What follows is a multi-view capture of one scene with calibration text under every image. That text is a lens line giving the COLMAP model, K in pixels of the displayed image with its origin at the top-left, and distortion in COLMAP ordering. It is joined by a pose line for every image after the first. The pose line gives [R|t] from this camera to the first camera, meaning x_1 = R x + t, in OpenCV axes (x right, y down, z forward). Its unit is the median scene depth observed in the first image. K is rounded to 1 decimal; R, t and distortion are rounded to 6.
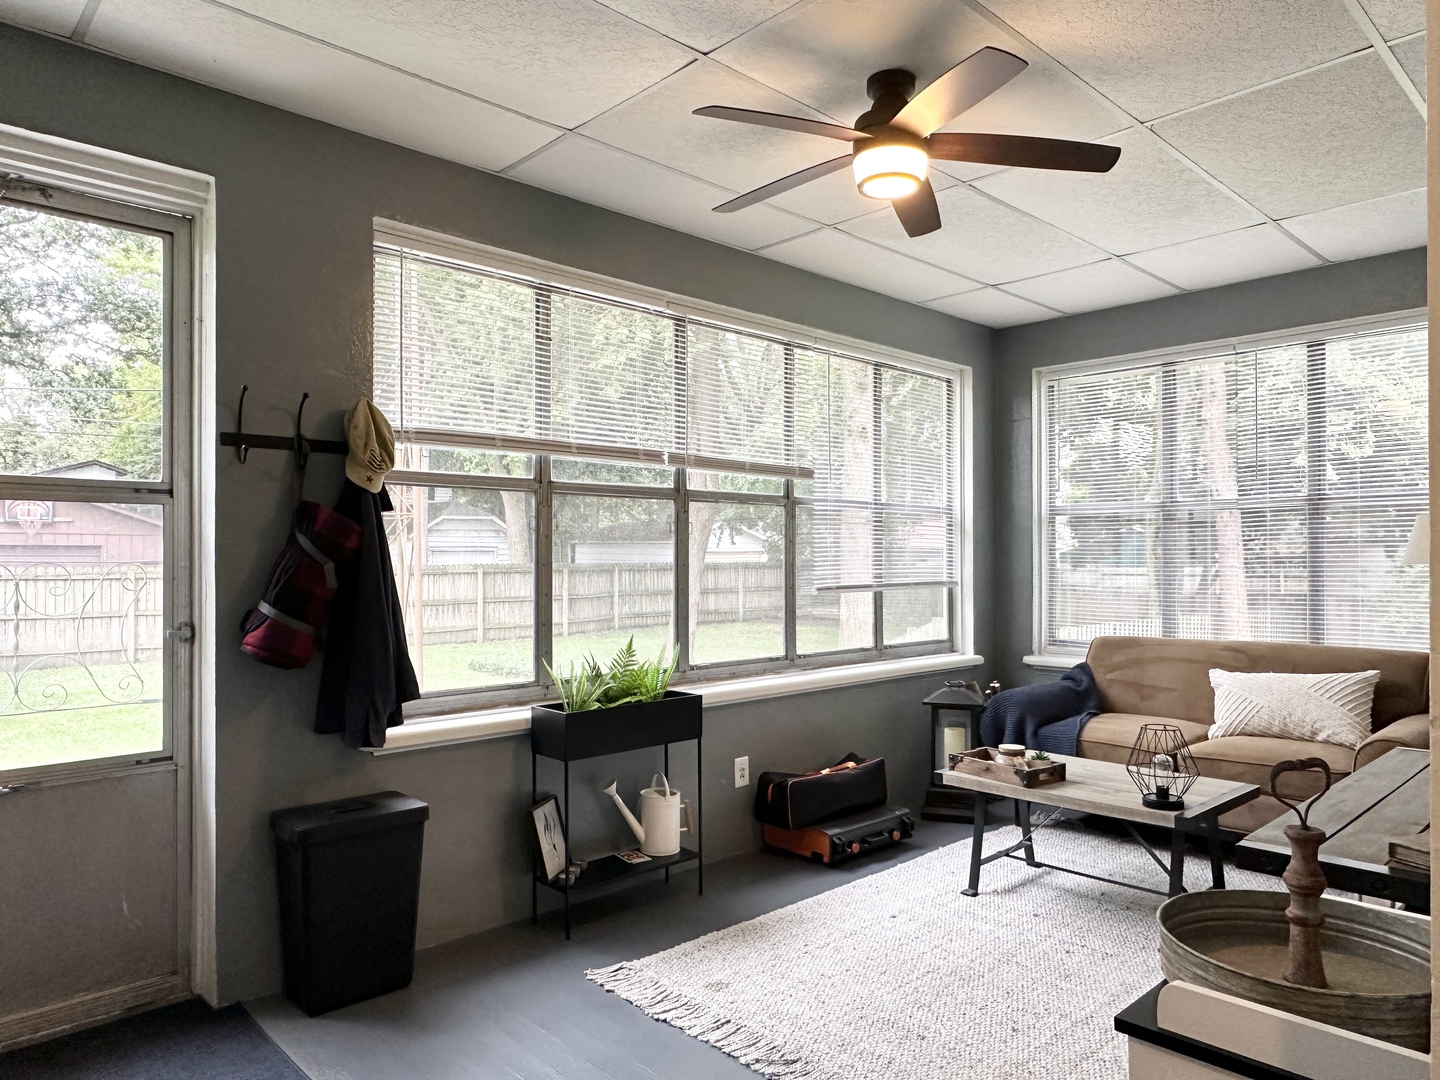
lens RADIAL K [[940.2, 0, 716.7], [0, 940.2, 548.4], [0, 0, 1]] dist [0.002939, 0.001065]
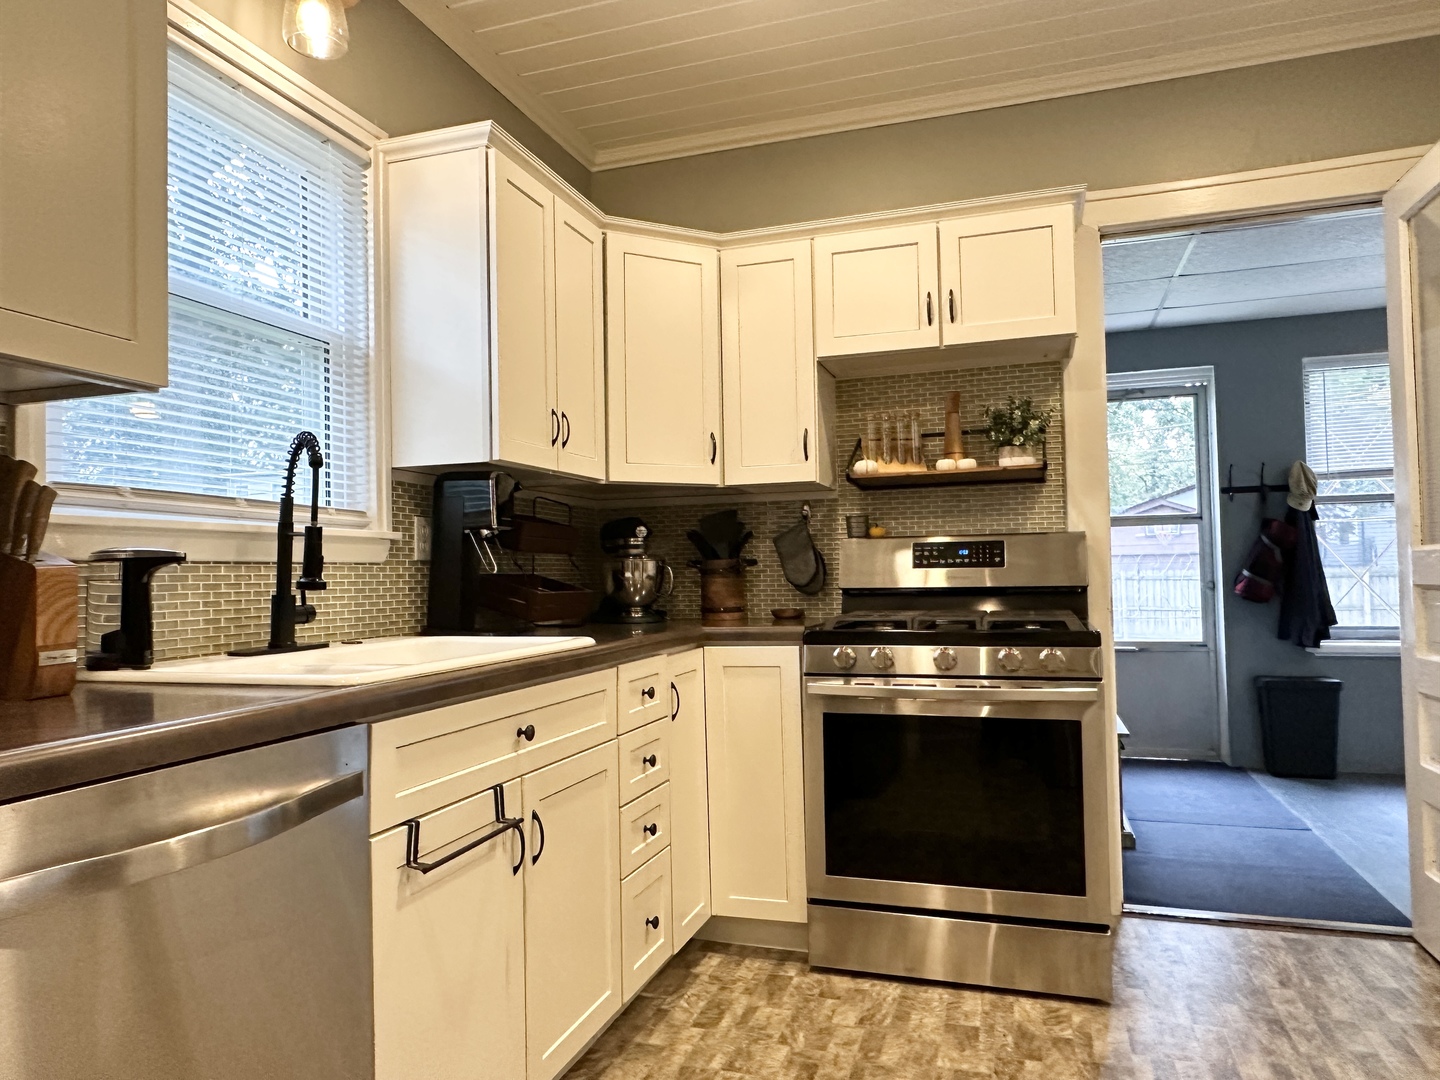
lens RADIAL K [[940.2, 0, 716.7], [0, 940.2, 548.4], [0, 0, 1]] dist [0.002939, 0.001065]
pose [[0.472422, -0.033859, -0.880722, 0.731163], [0.027373, 0.999343, -0.023737, 0.027676], [0.880947, -0.012894, 0.473039, -0.913180]]
